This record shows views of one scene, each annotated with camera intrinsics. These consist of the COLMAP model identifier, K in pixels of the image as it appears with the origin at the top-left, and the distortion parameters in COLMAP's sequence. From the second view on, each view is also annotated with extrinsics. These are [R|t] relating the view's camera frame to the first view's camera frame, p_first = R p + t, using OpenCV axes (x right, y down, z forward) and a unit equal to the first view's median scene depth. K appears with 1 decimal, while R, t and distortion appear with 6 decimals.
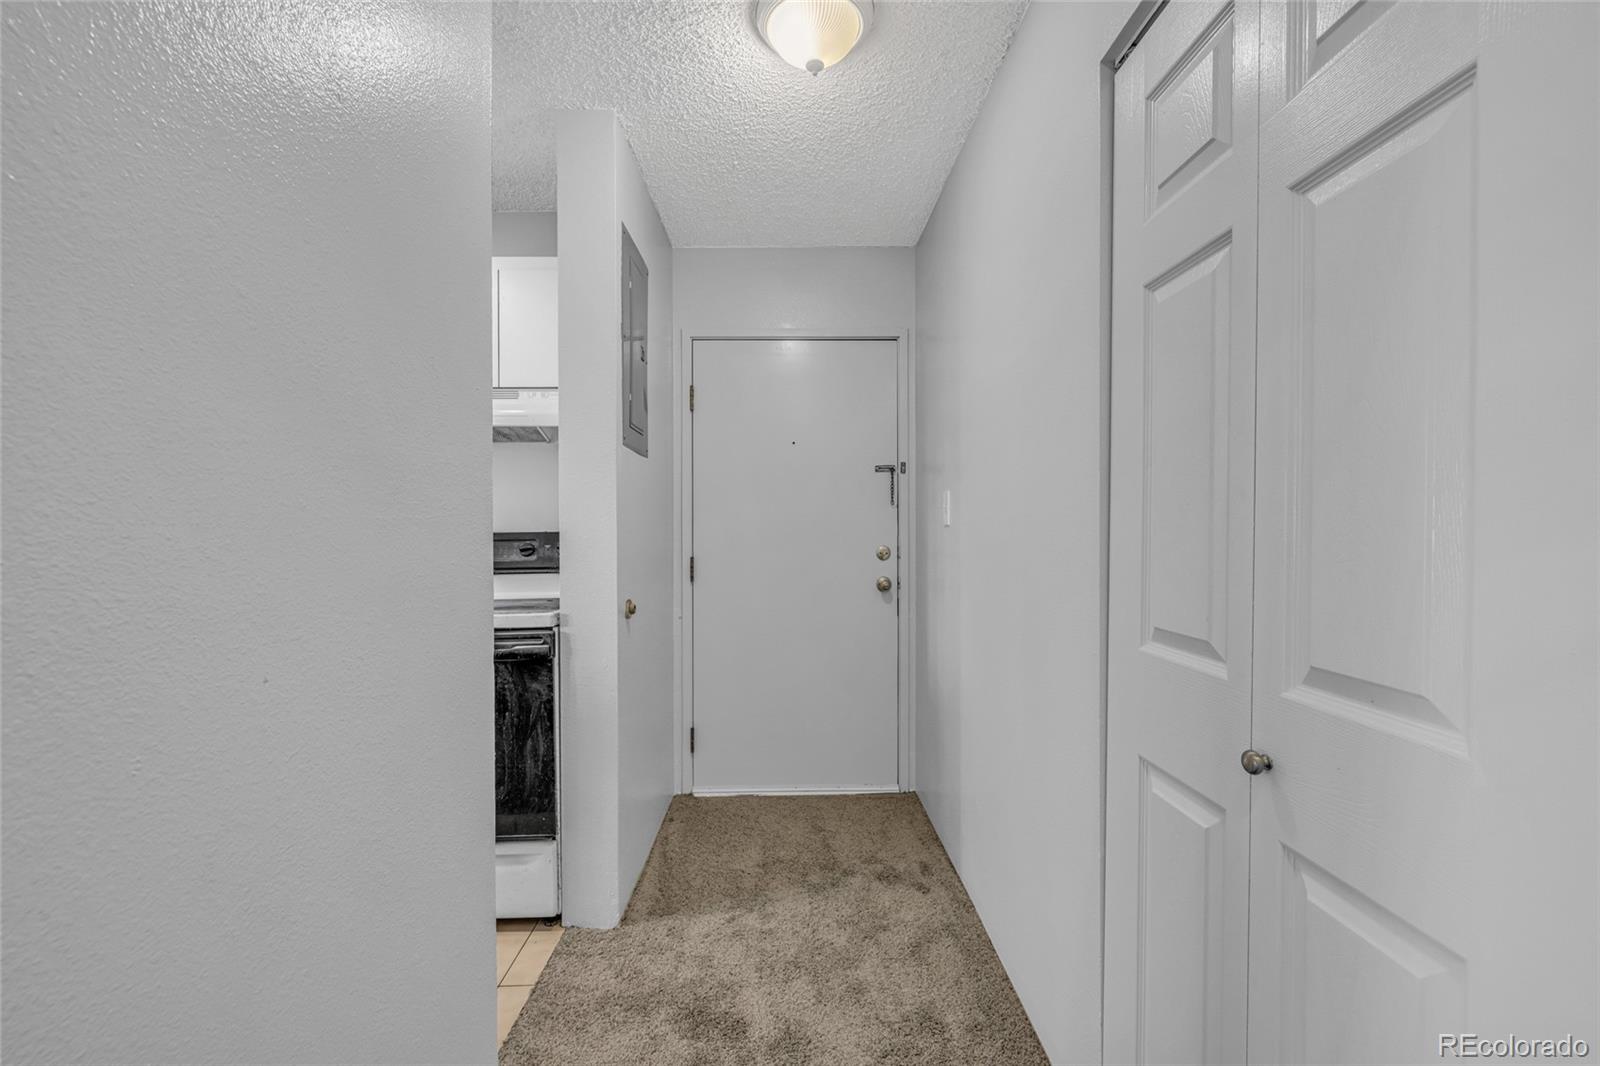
lens RADIAL K [[673.8, 0, 805.9], [0, 673.8, 531.5], [0, 0, 1]] dist [-0.000542, -0.000043]
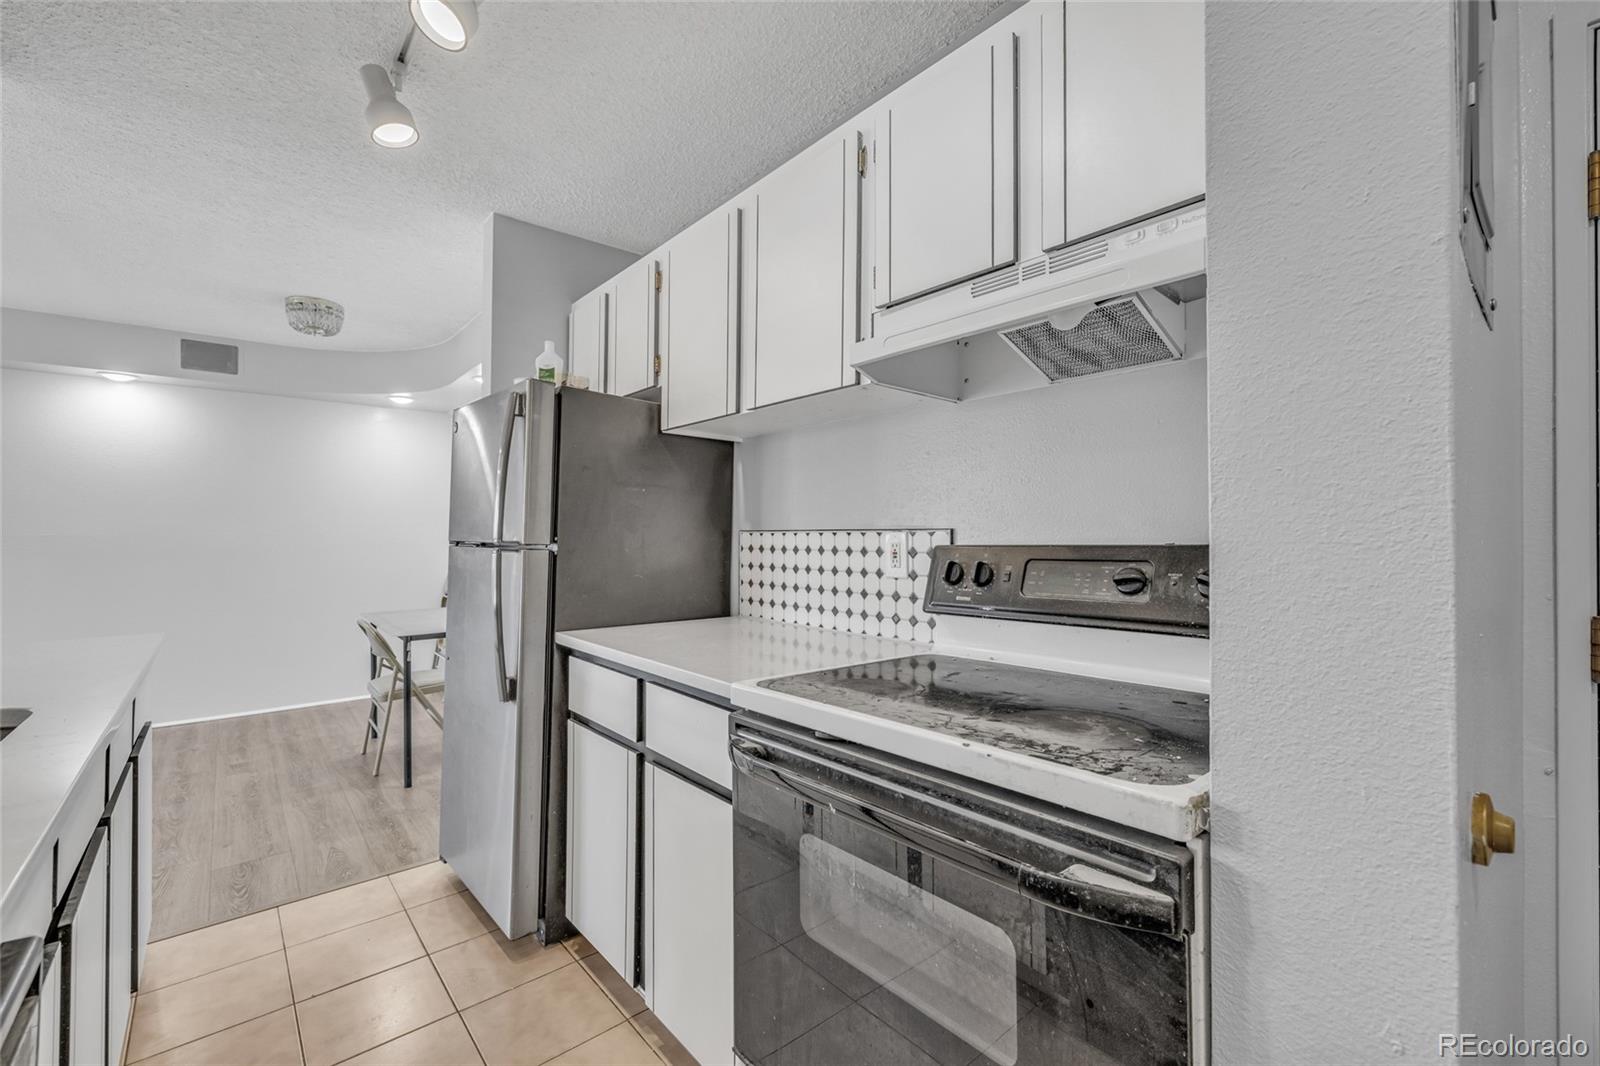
lens RADIAL K [[673.8, 0, 805.9], [0, 673.8, 531.5], [0, 0, 1]] dist [-0.000542, -0.000043]
pose [[0.633589, -0.001891, -0.773668, -0.238061], [-0.007162, 0.999940, -0.008309, -0.001380], [0.773637, 0.010805, 0.633537, 0.643908]]
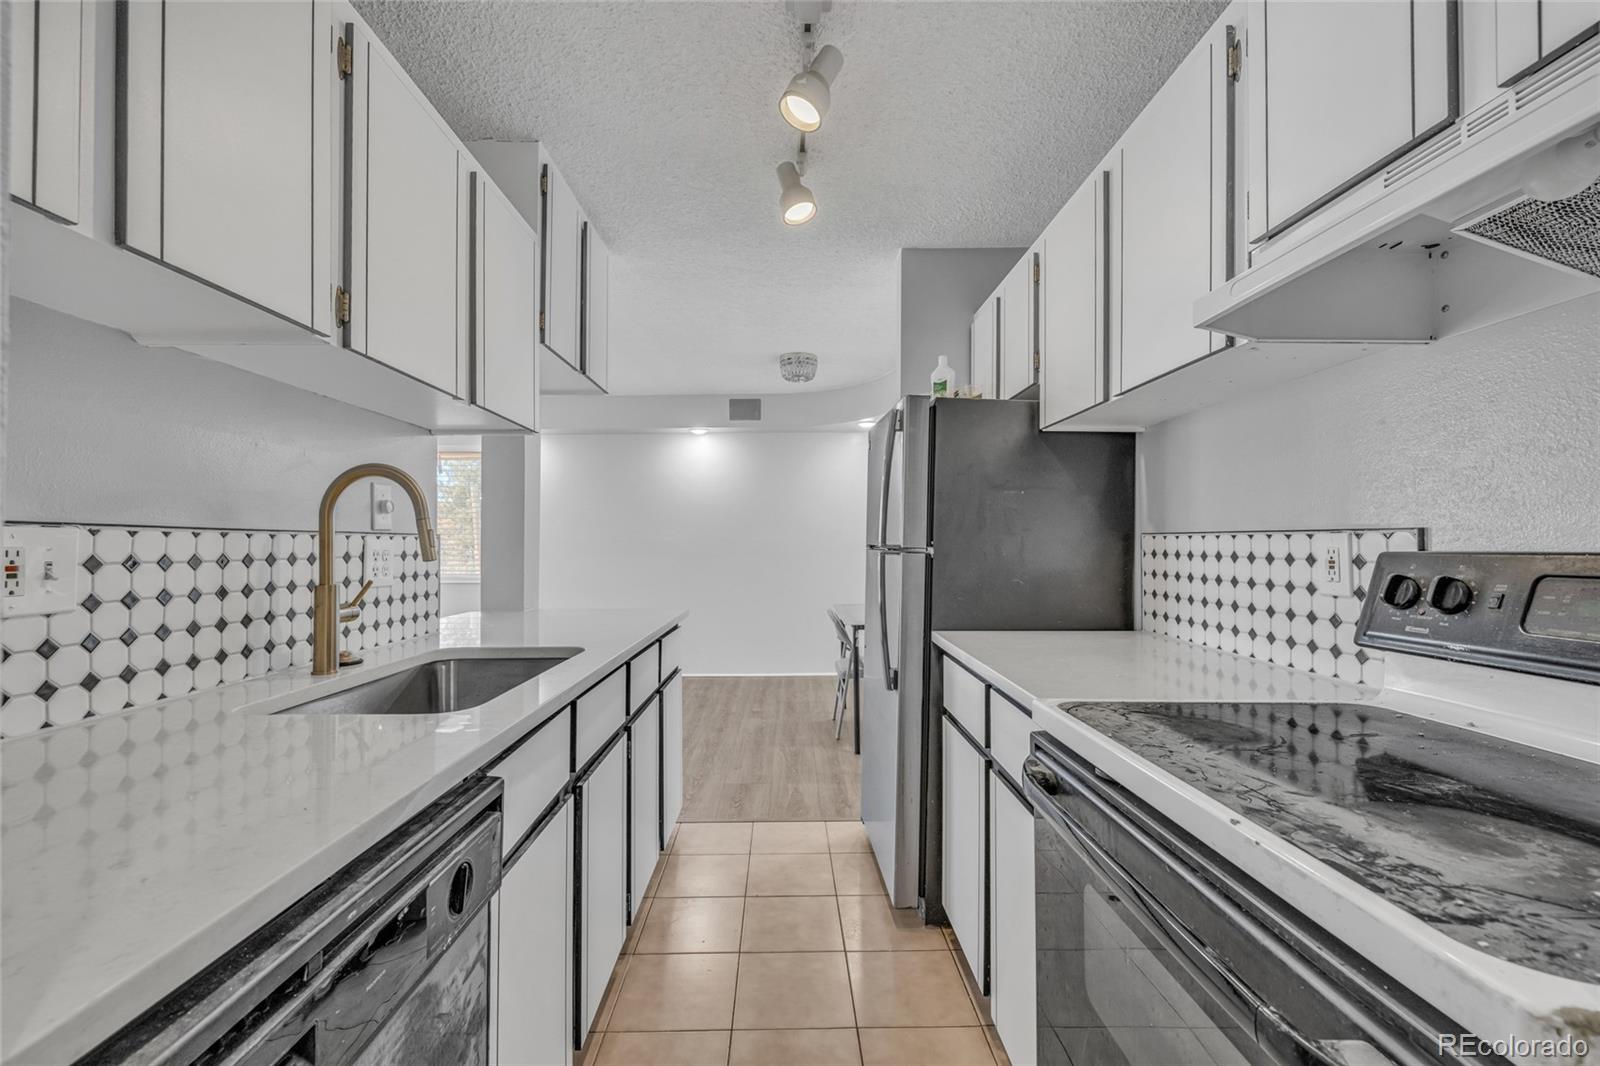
lens RADIAL K [[673.2, 0, 794.3], [0, 673.2, 534.0], [0, 0, 1]] dist [-0.000842, 0.000111]
pose [[-0.018956, -0.006692, -0.999798, -0.188369], [-0.002855, 0.999974, -0.006639, -0.002406], [0.999816, 0.002728, -0.018974, 0.784171]]
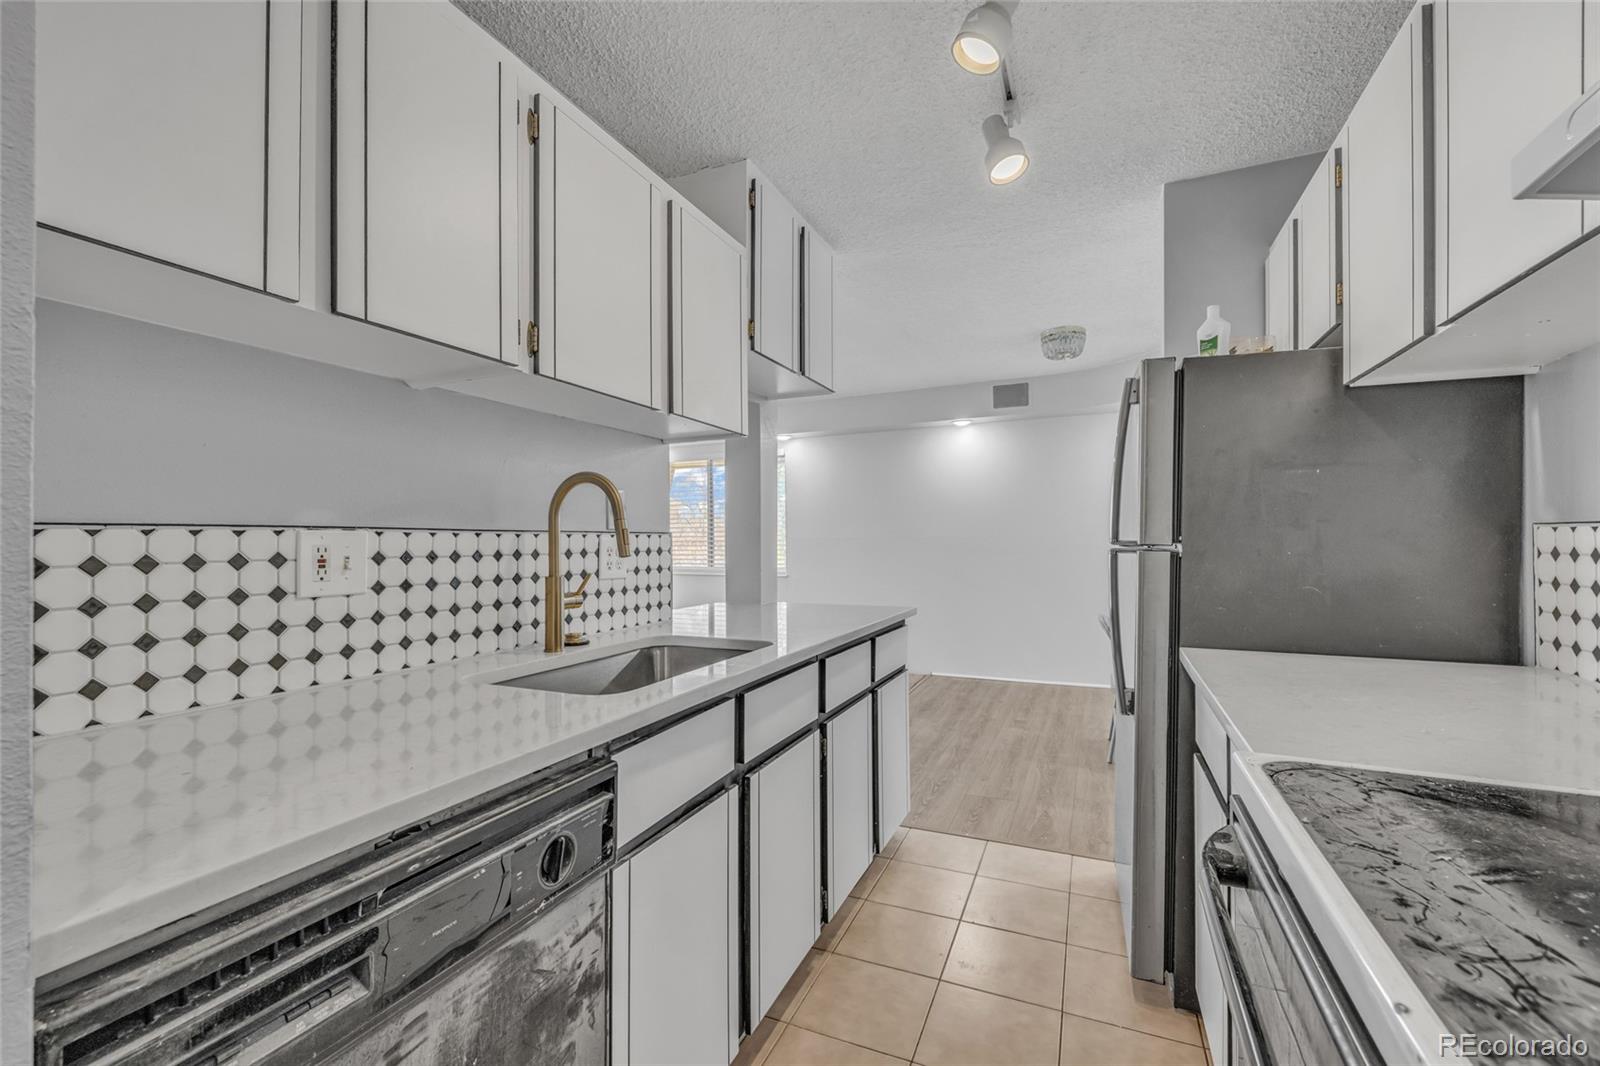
lens RADIAL K [[673.9, 0, 795.4], [0, 673.9, 532.1], [0, 0, 1]] dist [0.000345, -0.000056]
pose [[-0.437151, -0.001026, -0.899387, -0.259696], [0.004207, 0.999986, -0.003186, -0.003372], [0.899378, -0.005176, -0.437141, 0.906747]]
